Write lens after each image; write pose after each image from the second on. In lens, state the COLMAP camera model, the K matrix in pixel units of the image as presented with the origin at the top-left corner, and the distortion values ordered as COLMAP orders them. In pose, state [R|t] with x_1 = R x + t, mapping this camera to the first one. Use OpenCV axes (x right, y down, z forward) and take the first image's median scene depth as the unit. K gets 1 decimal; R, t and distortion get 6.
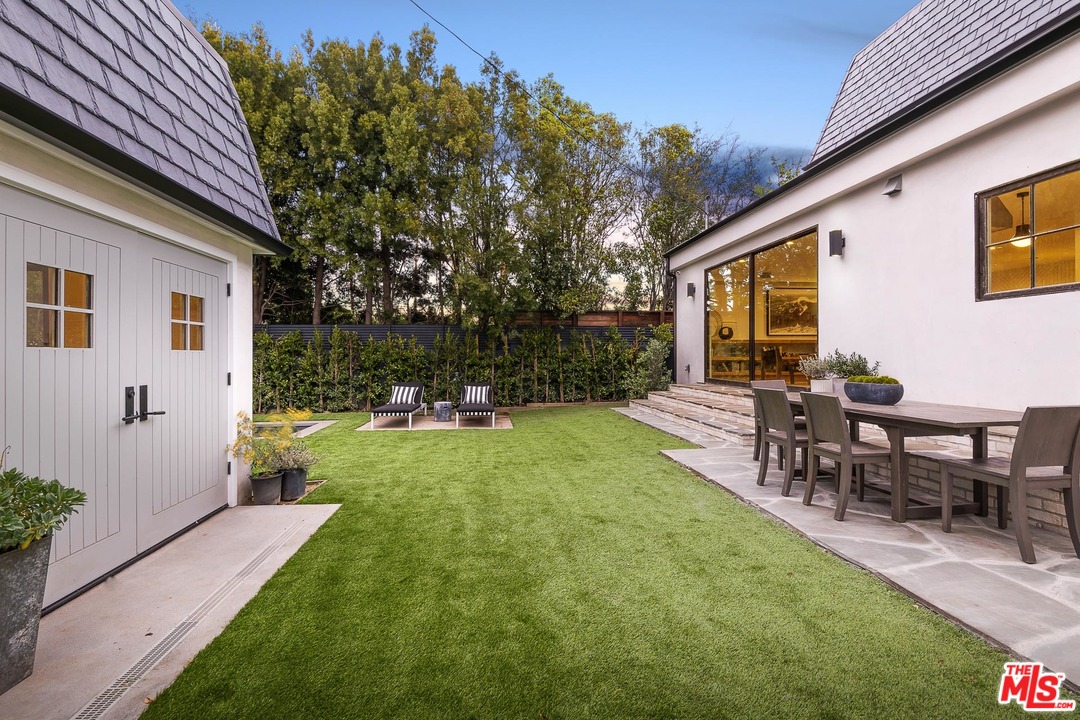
lens RADIAL K [[489.8, 0, 534.7], [0, 489.8, 354.9], [0, 0, 1]] dist [0.010718, -0.003277]
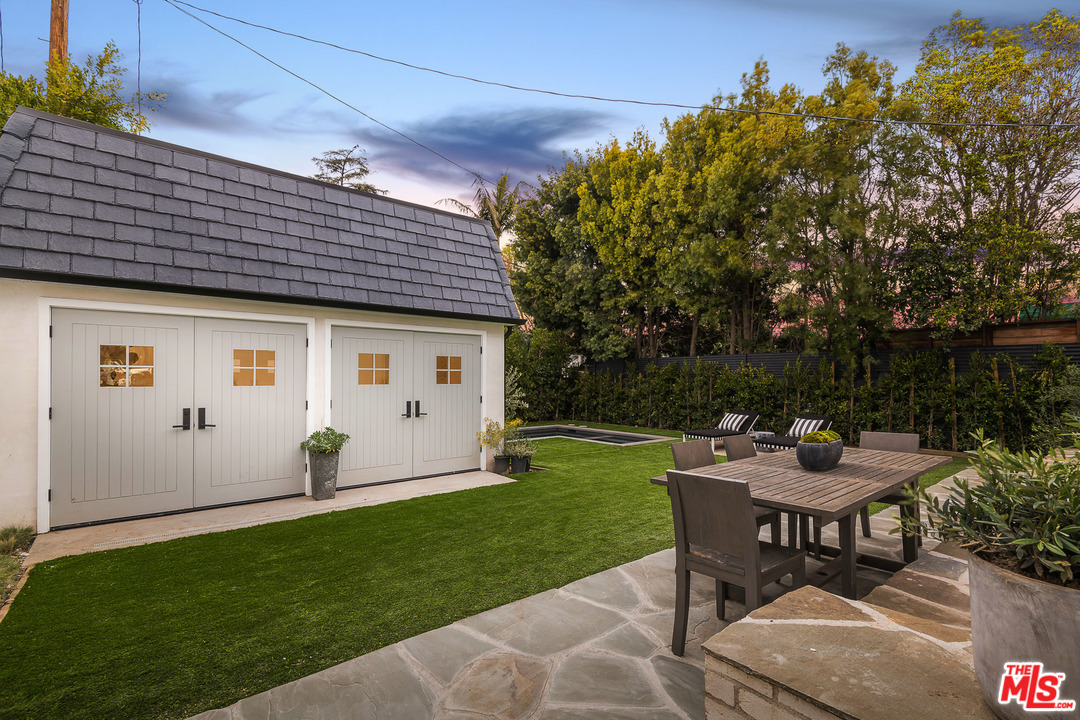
lens RADIAL K [[489.8, 0, 553.0], [0, 489.8, 379.8], [0, 0, 1]] dist [0.010718, -0.003277]
pose [[0.556797, 0.009219, -0.830597, 0.426382], [-0.004417, 0.999957, 0.008138, -0.016690], [0.830637, -0.000863, 0.556814, 0.090394]]
